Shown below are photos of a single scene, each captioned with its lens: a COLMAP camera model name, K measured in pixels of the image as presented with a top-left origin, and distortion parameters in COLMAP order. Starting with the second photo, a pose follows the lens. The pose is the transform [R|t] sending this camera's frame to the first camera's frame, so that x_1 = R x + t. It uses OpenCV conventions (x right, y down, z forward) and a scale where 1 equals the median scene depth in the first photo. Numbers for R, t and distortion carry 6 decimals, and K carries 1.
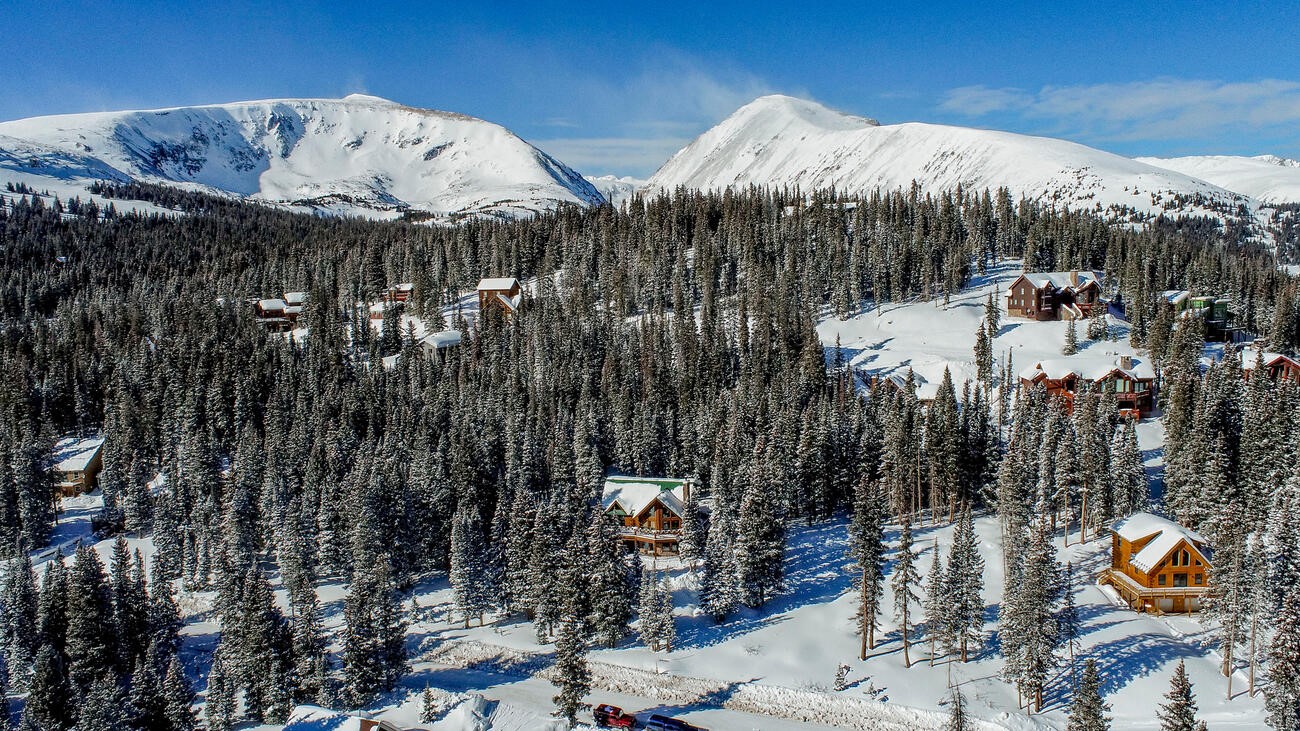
lens RADIAL K [[856.7, 0, 648.9], [0, 856.7, 383.4], [0, 0, 1]] dist [-0.011353, -0.000073]
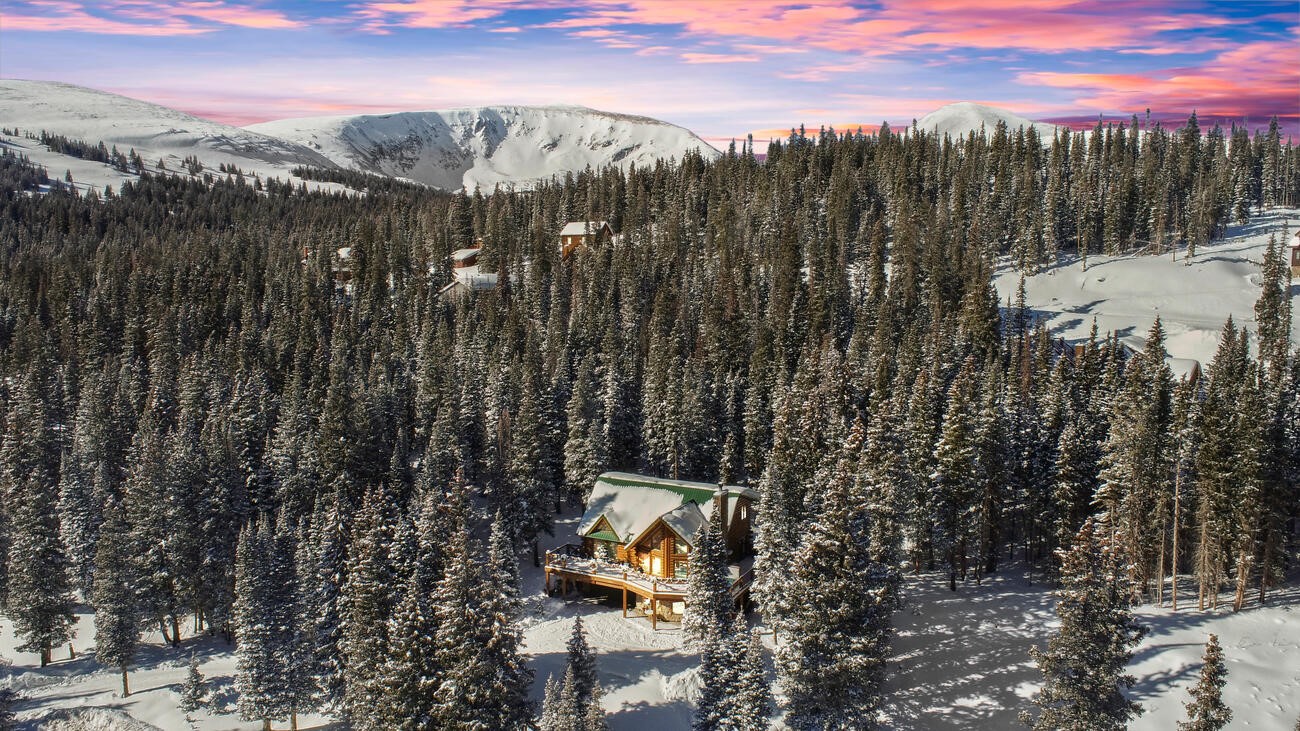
lens RADIAL K [[856.7, 0, 648.9], [0, 856.7, 383.4], [0, 0, 1]] dist [-0.011353, -0.000073]
pose [[0.981444, 0.054358, -0.183882, 0.082706], [-0.052683, 0.998513, 0.013989, 0.033893], [0.184369, -0.004042, 0.982849, 0.386890]]
